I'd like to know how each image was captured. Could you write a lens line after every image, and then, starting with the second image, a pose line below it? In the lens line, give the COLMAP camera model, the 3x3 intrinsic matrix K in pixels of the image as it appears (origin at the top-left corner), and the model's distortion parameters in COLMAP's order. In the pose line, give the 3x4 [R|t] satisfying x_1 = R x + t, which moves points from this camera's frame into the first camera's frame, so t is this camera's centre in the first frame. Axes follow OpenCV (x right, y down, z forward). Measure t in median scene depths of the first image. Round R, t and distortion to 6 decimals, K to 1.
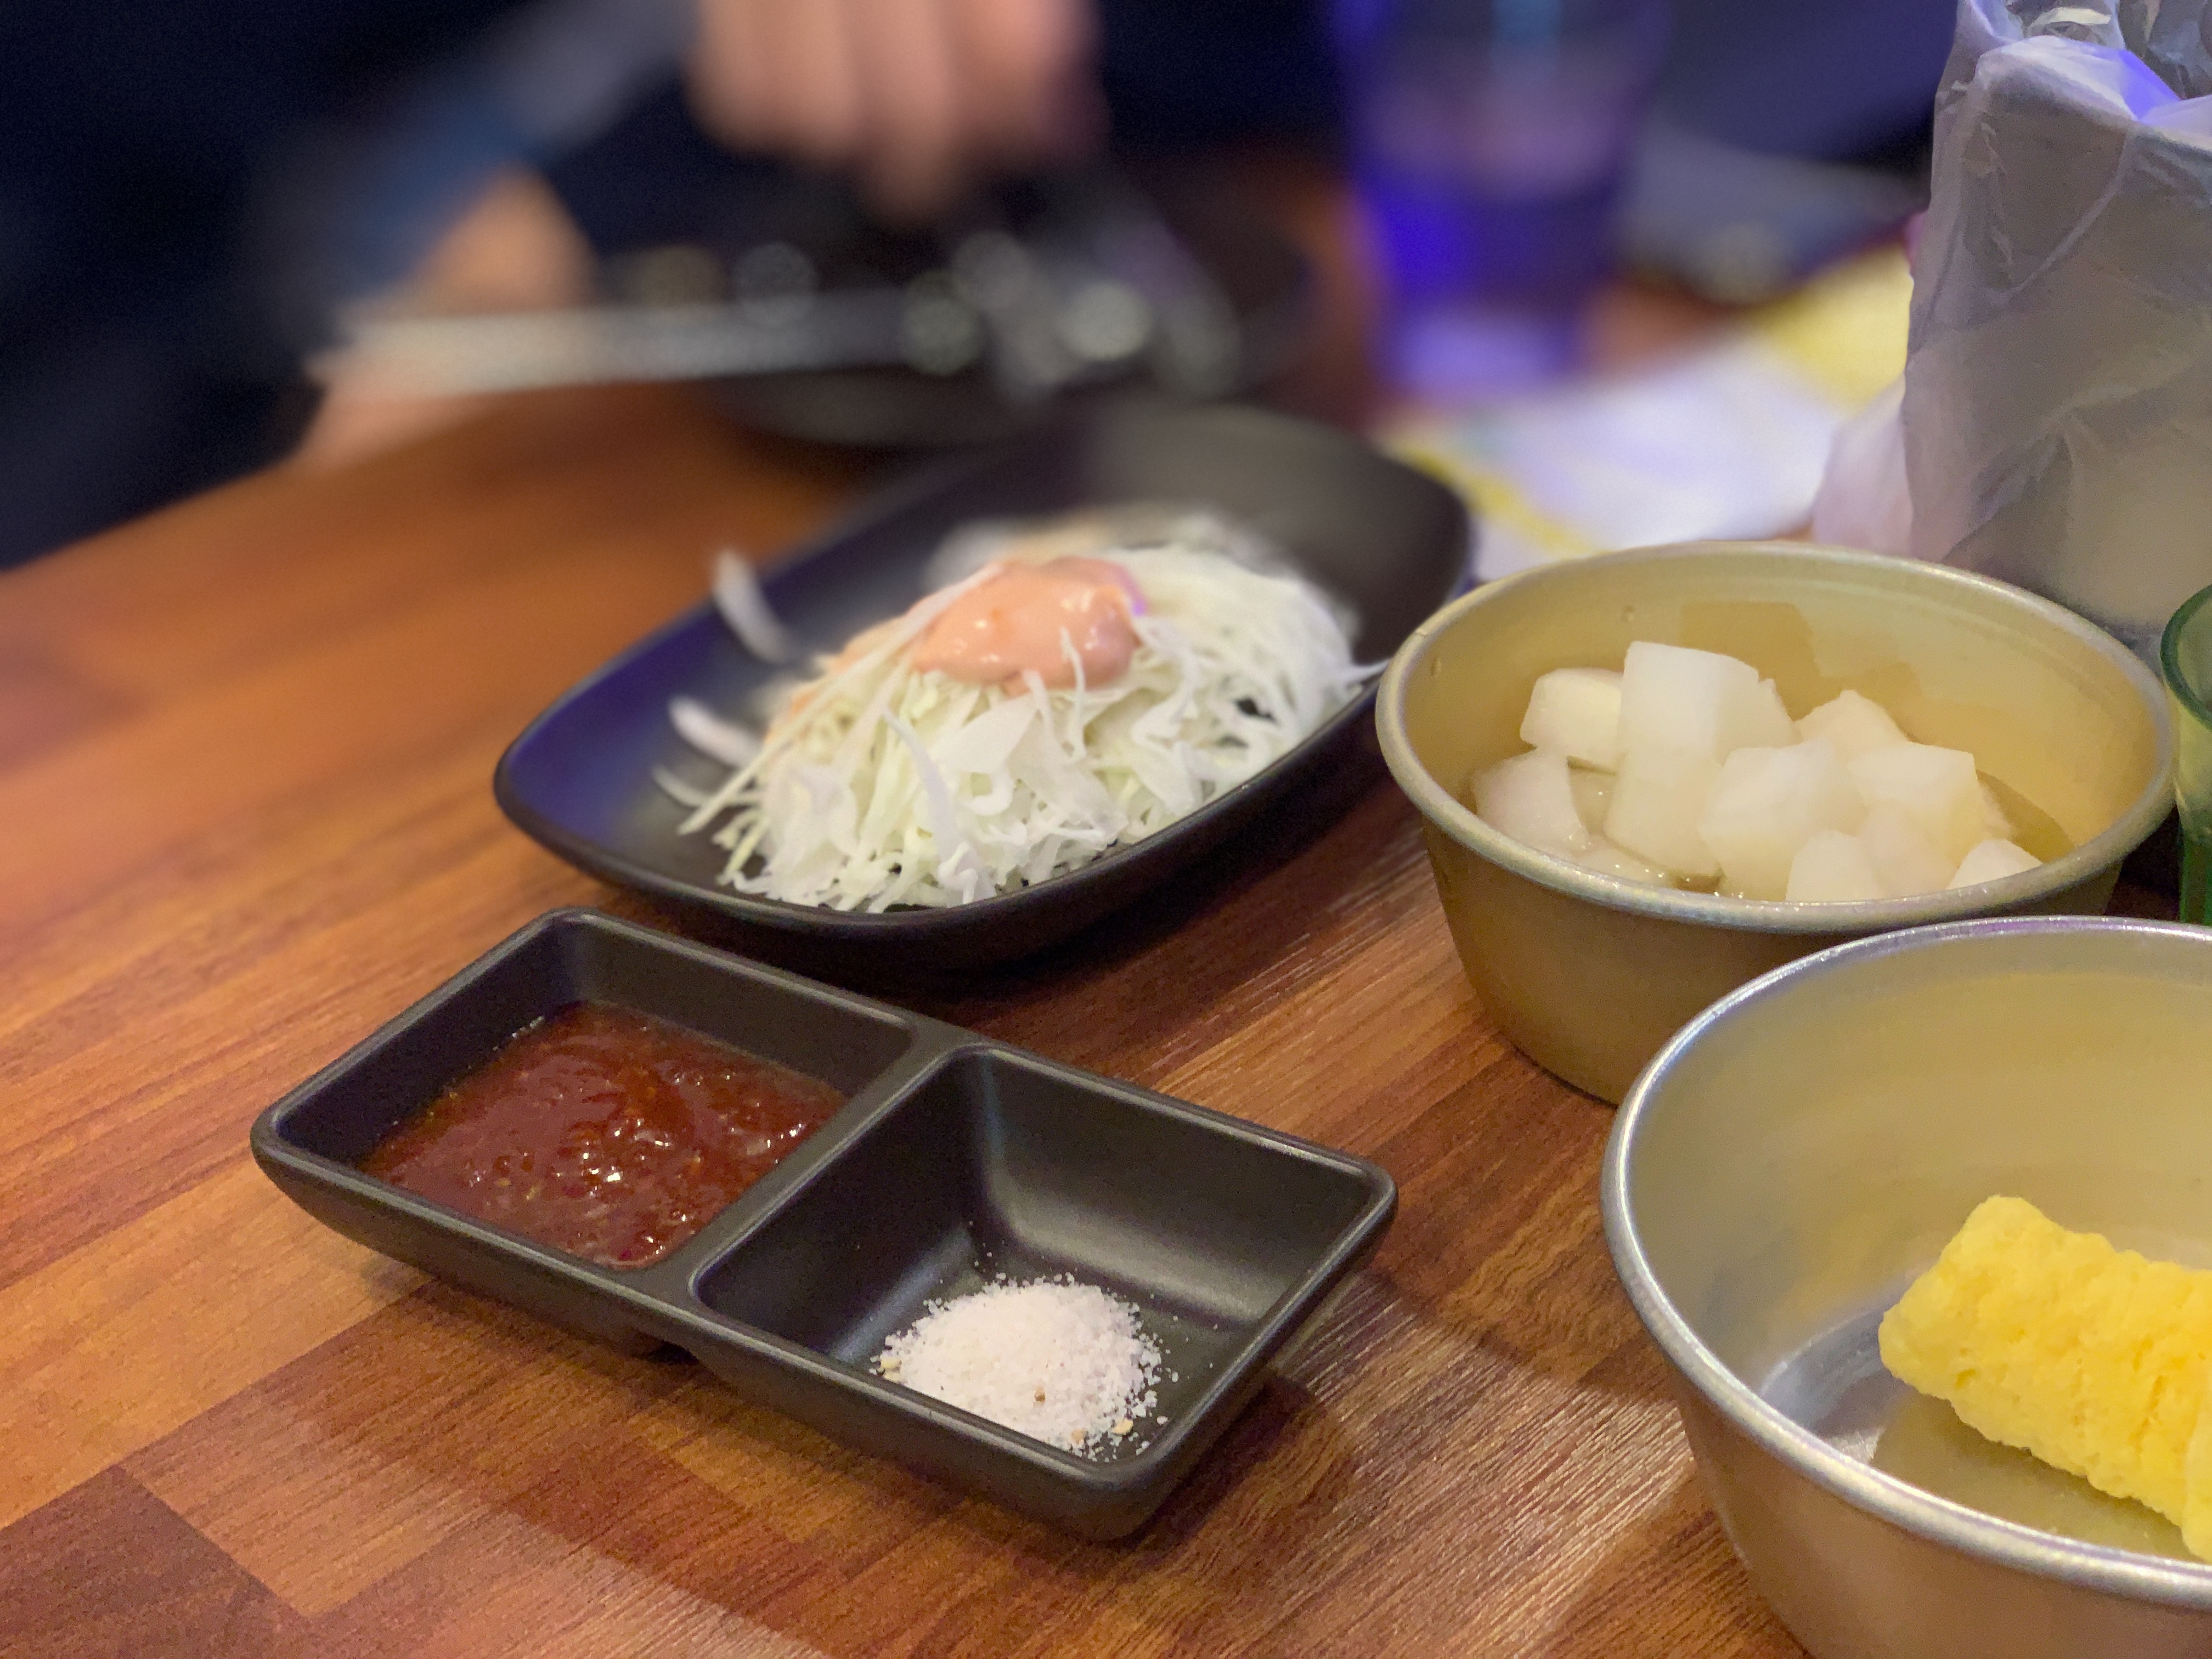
lens RADIAL K [[3333.4, 0, 1100.8], [0, 3333.4, 827.5], [0, 0, 1]] dist [0.003144, 0.075826]
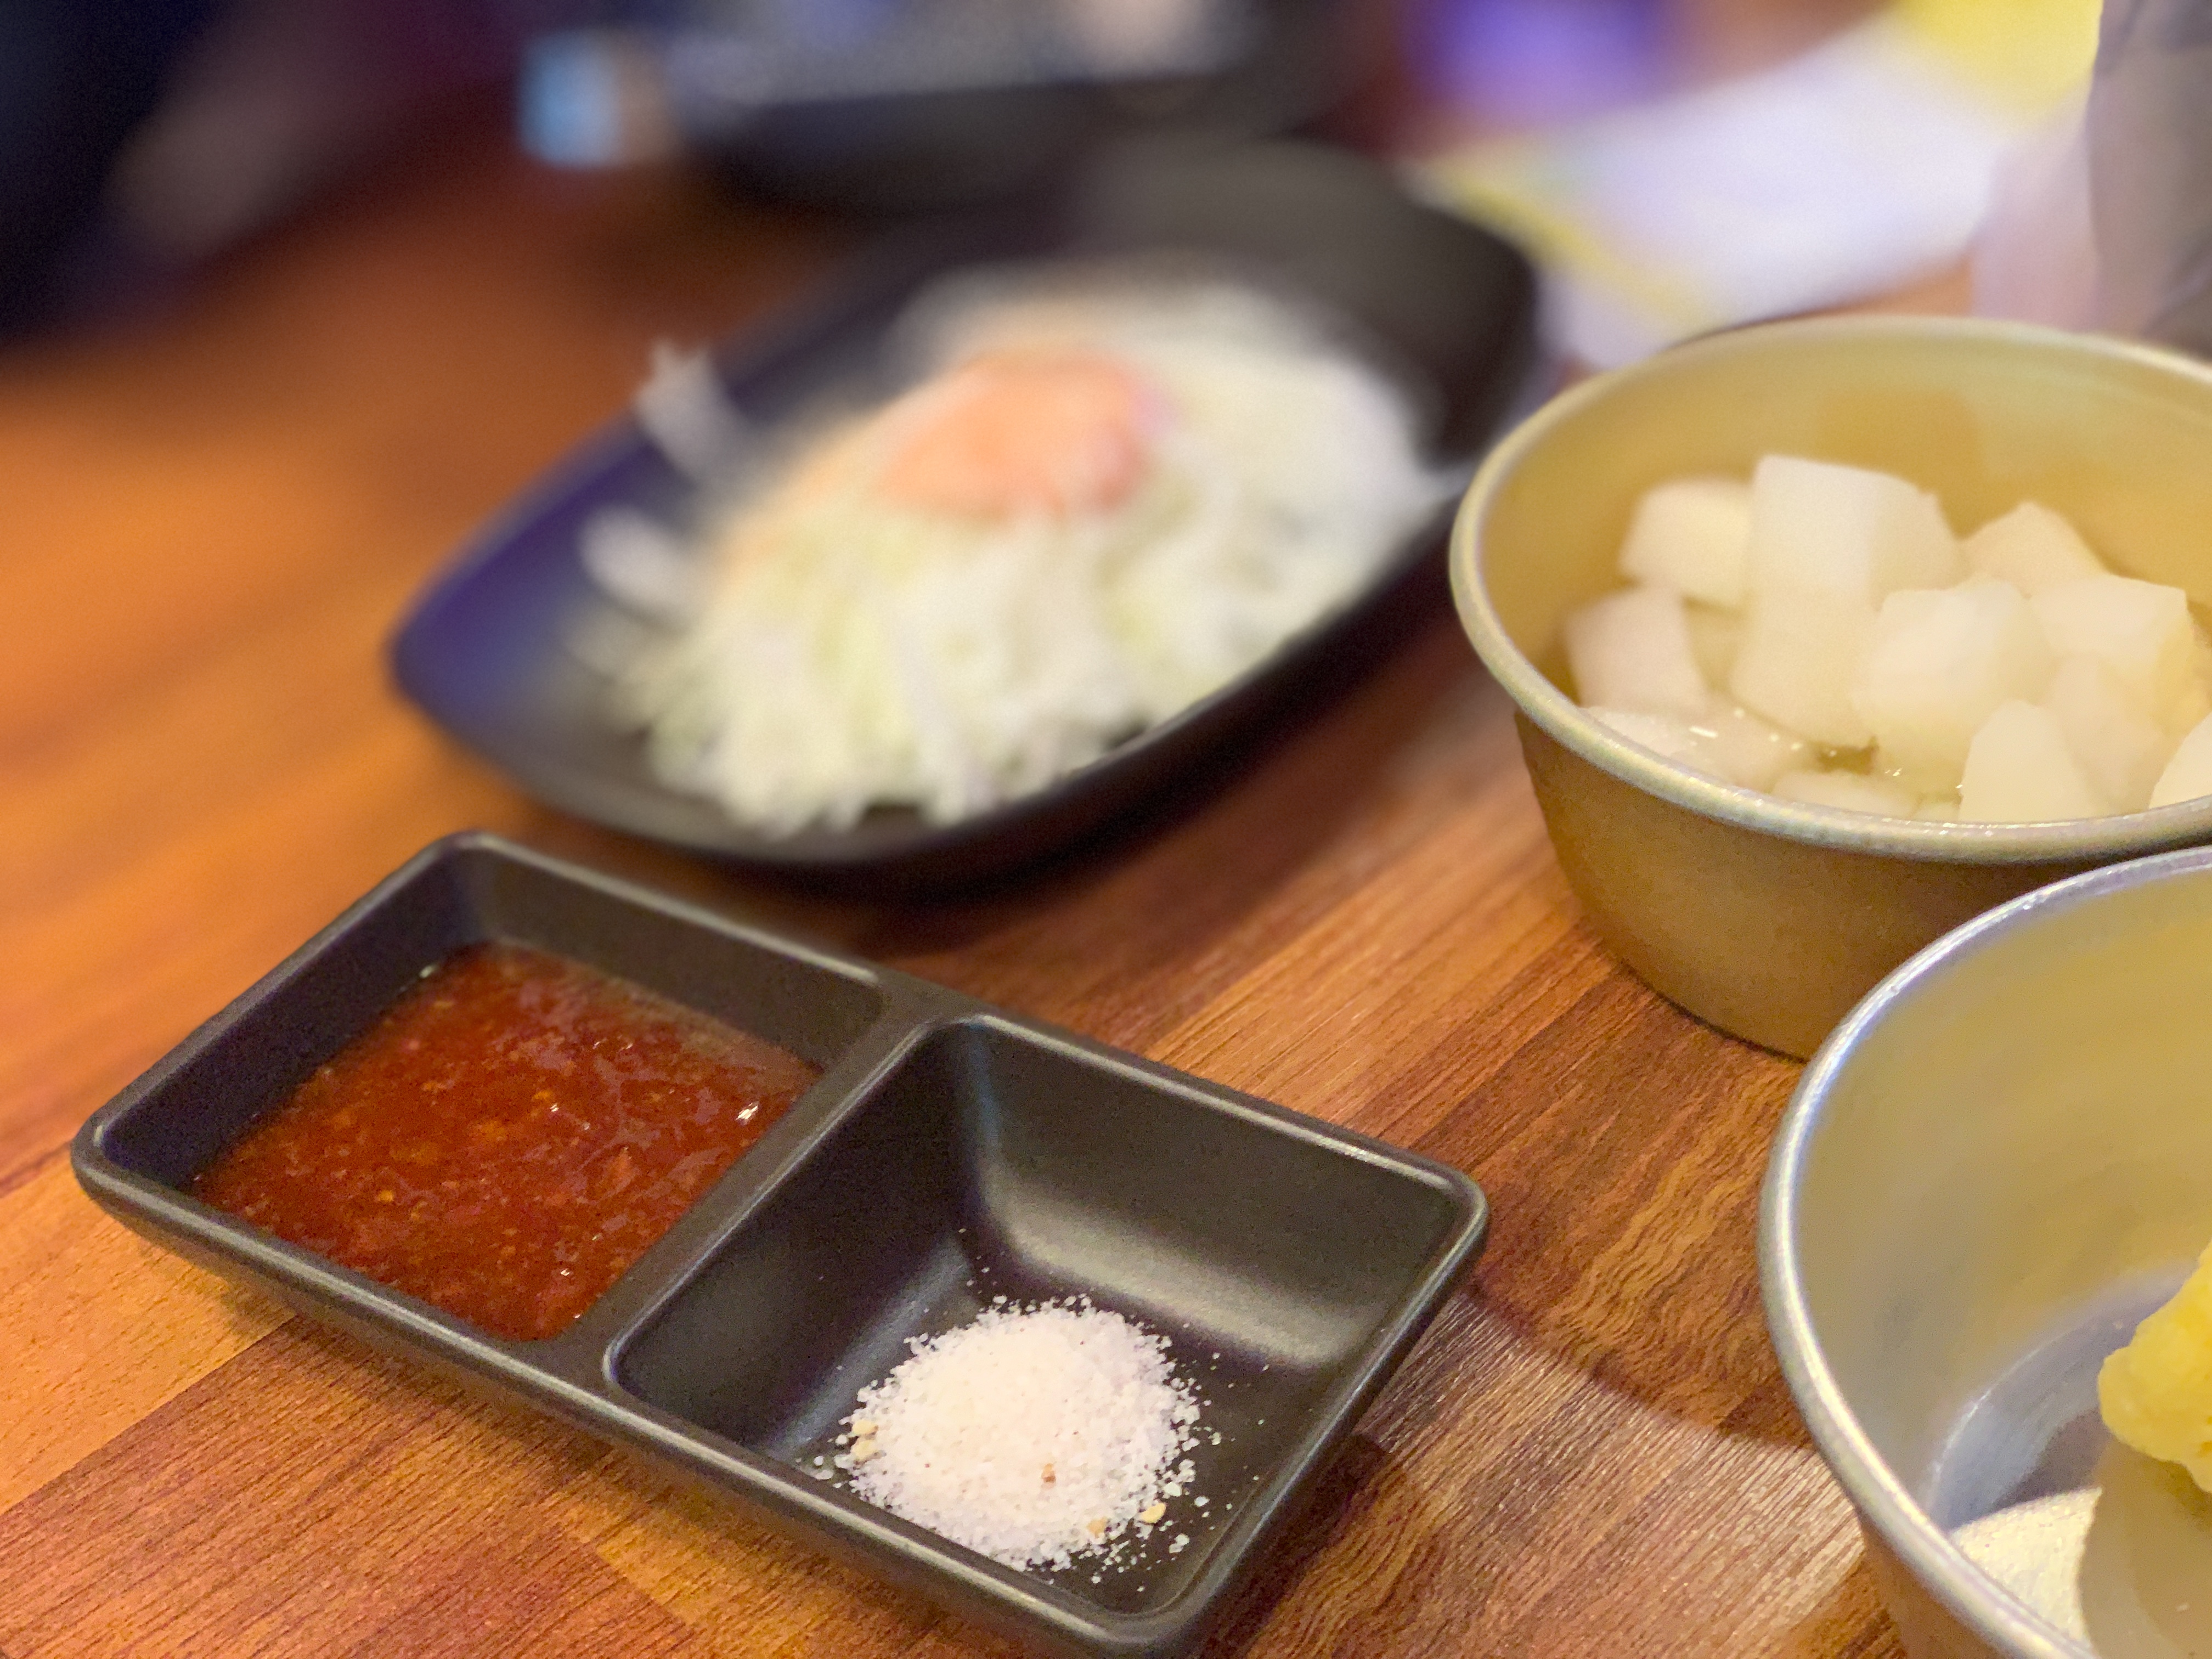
lens RADIAL K [[3339.5, 0, 1106.6], [0, 3339.5, 857.1], [0, 0, 1]] dist [0.058182, -0.437783]
pose [[0.999604, -0.024929, -0.013040, 0.009417], [0.026328, 0.992269, 0.121279, -0.071368], [0.009915, -0.121575, 0.992533, 0.207438]]
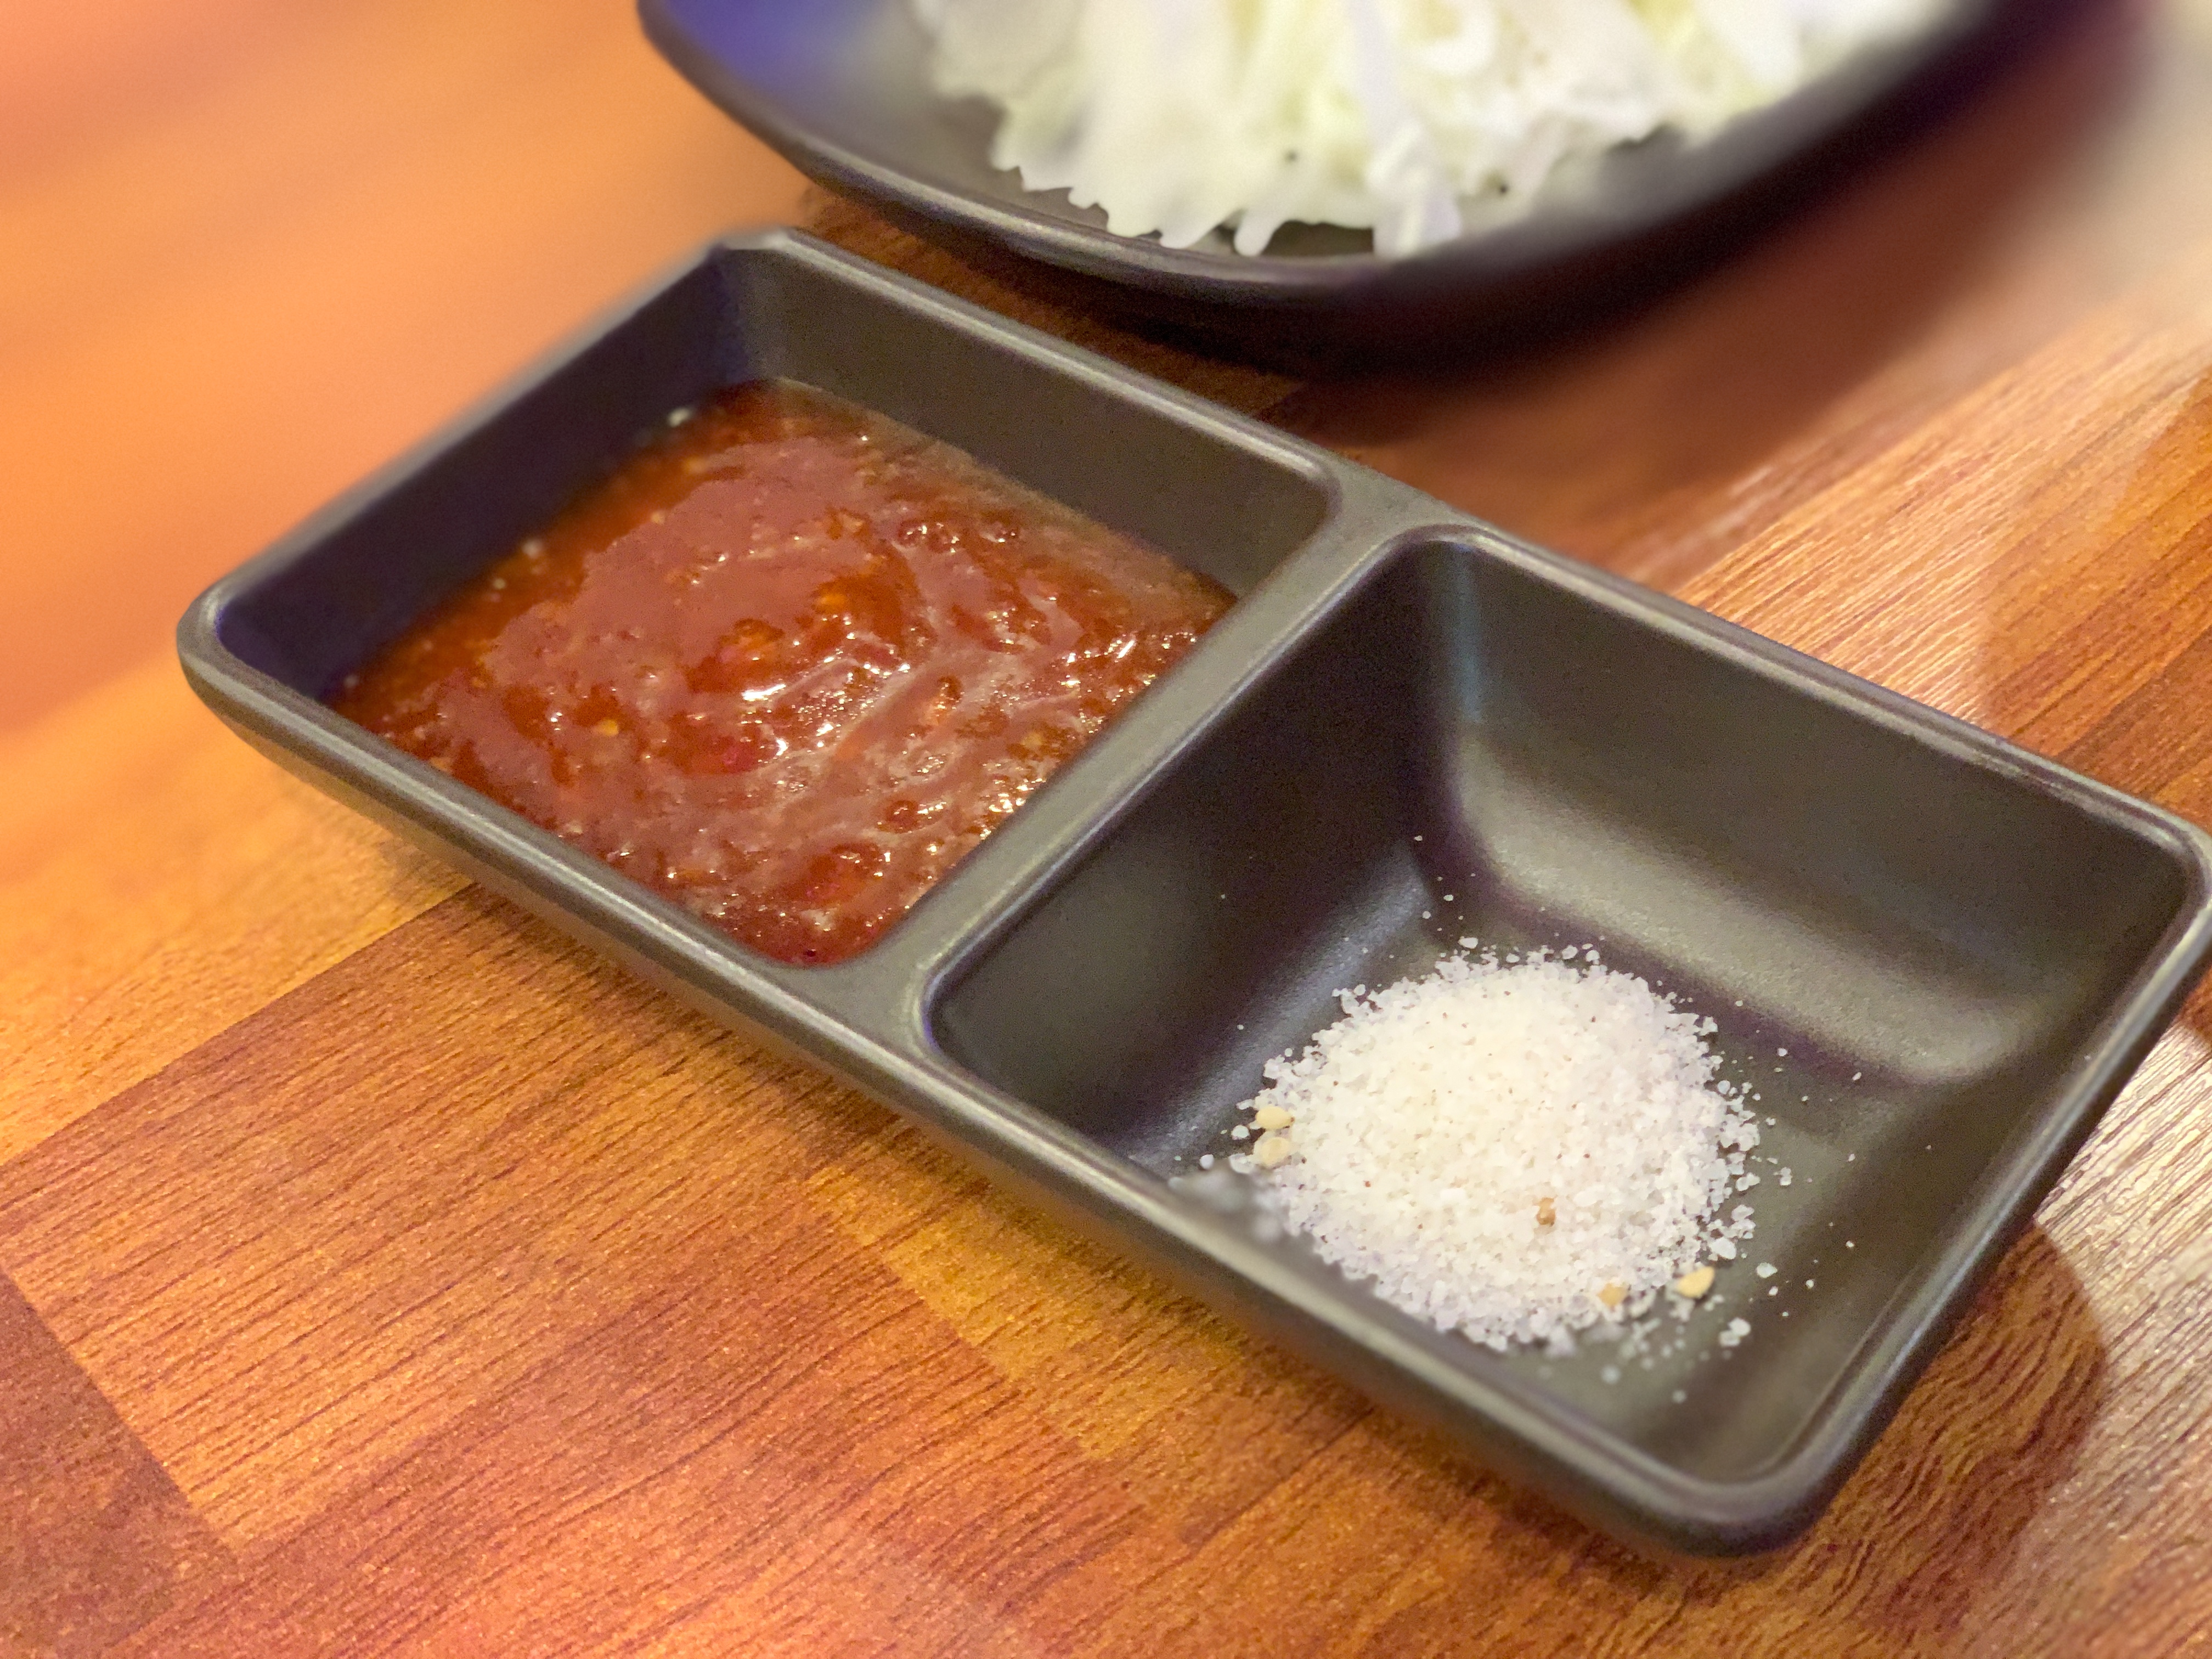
lens RADIAL K [[3401.3, 0, 1106.0], [0, 3401.3, 829.5], [0, 0, 1]] dist [-0.047873, 0.138786]
pose [[0.995632, 0.055801, -0.074850, -0.049682], [-0.034952, 0.966206, 0.255390, -0.030183], [0.086571, -0.251658, 0.963936, 0.446591]]
